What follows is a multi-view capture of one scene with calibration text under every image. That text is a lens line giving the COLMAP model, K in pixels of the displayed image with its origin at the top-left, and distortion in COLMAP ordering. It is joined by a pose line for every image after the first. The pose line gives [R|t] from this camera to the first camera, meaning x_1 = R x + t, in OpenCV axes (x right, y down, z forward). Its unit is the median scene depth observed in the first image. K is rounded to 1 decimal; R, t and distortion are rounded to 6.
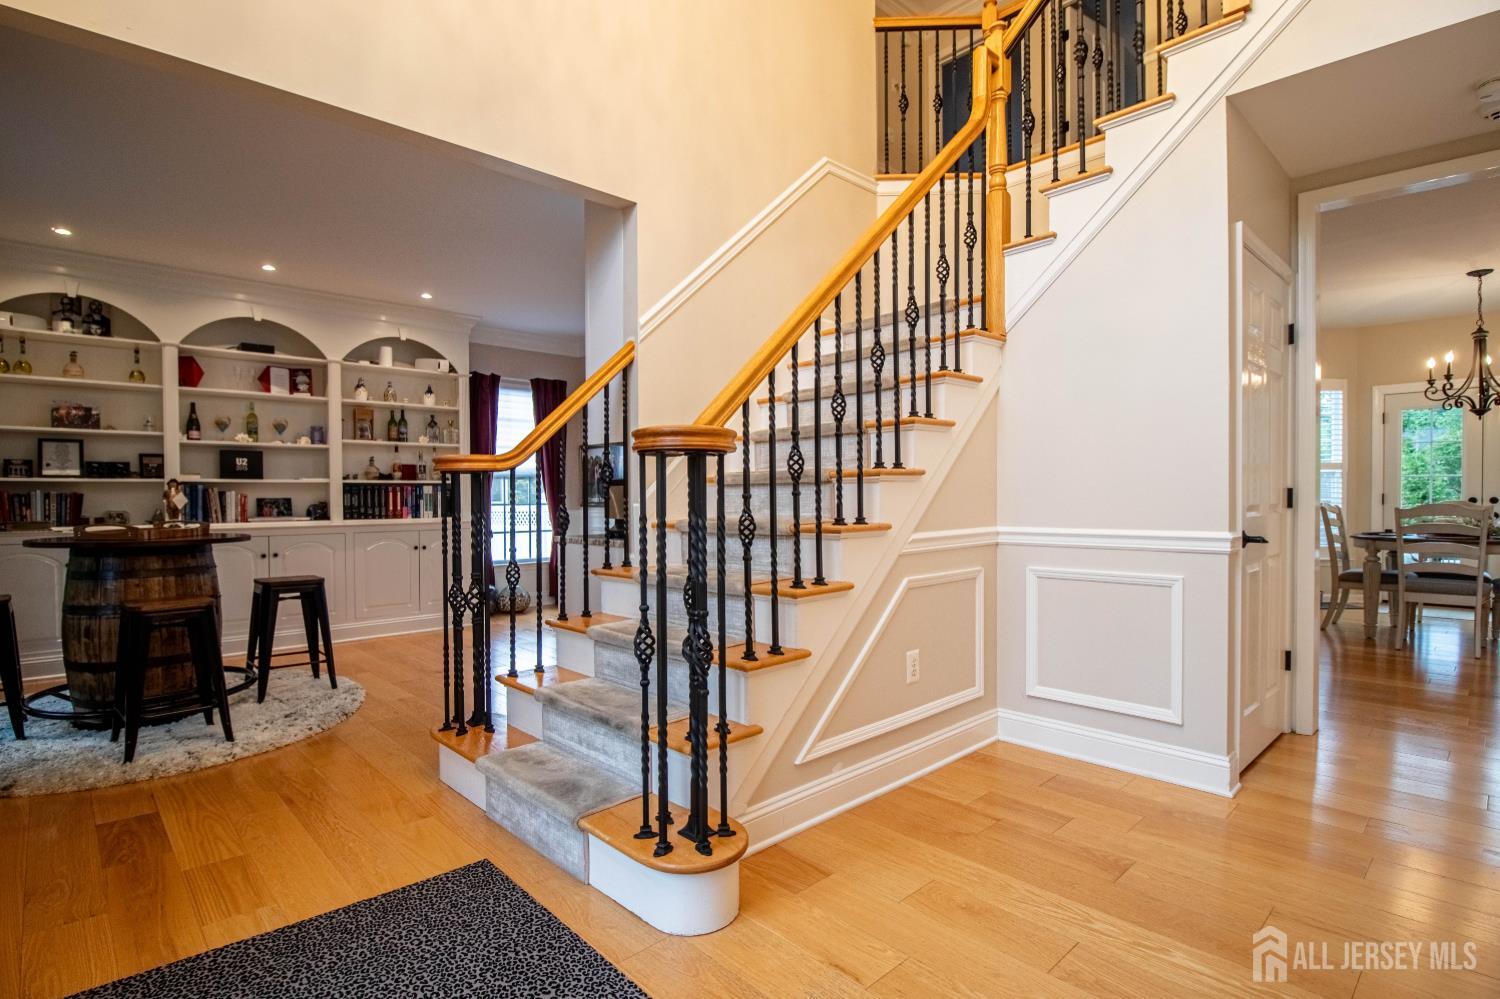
lens RADIAL K [[747.1, 0, 750.0], [0, 747.1, 499.5], [0, 0, 1]] dist [0.005289, 0.000173]
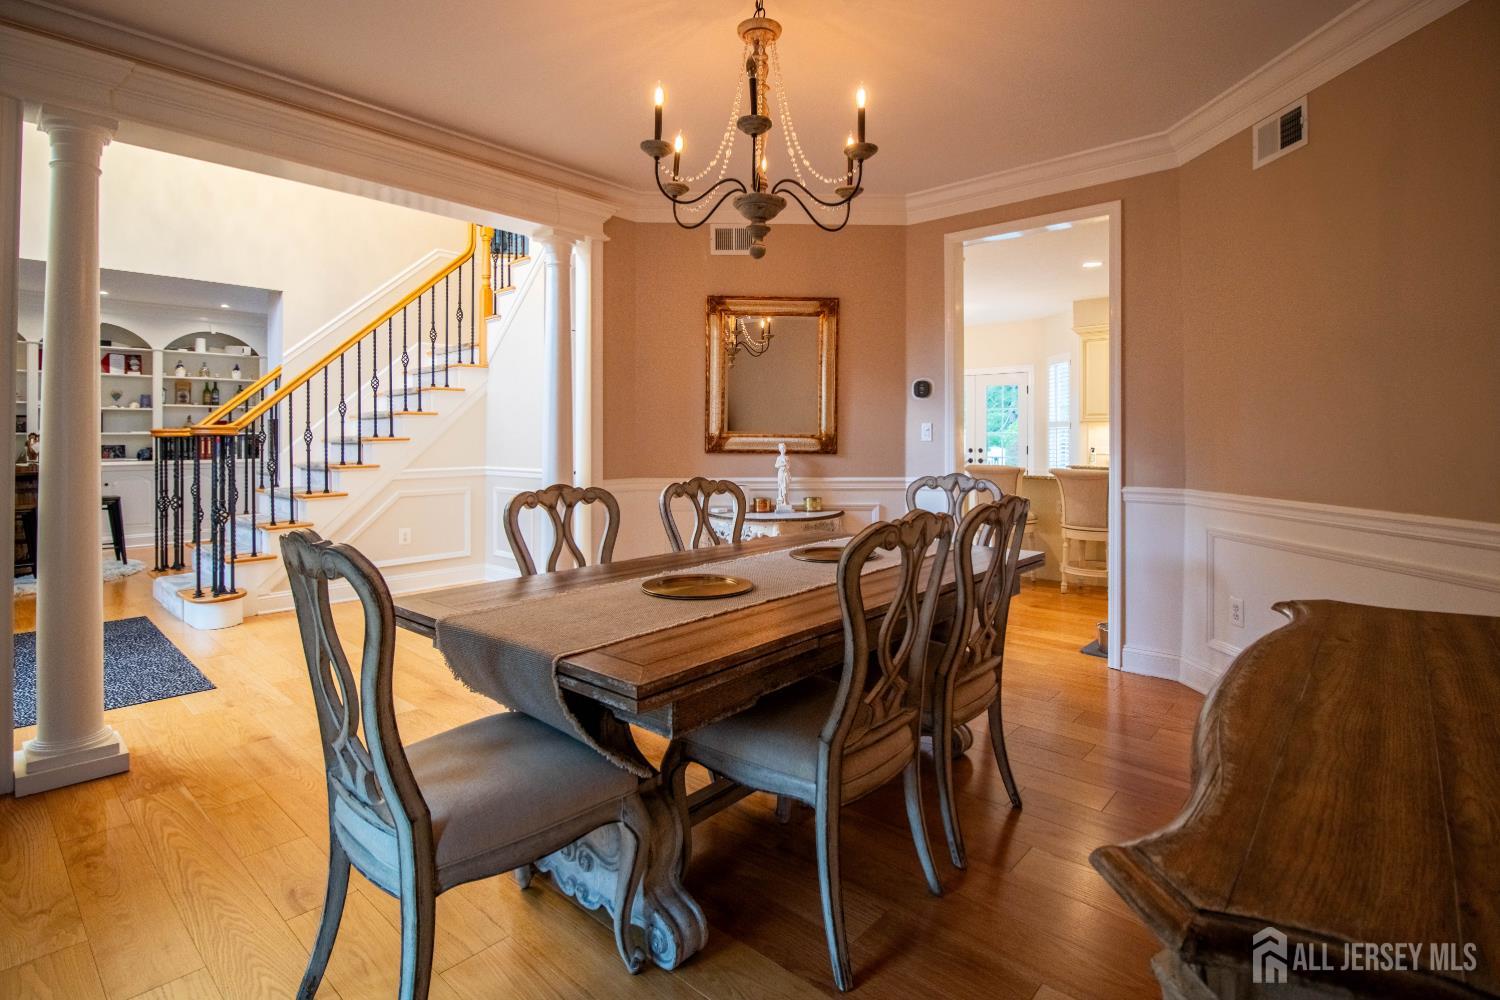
lens RADIAL K [[726.3, 0, 747.5], [0, 726.3, 431.8], [0, 0, 1]] dist [-0.002660, -0.000959]
pose [[0.996693, 0.006151, 0.081025, 0.460465], [-0.005265, 0.999924, -0.011147, -0.018183], [-0.081087, 0.010683, 0.996650, -0.476194]]
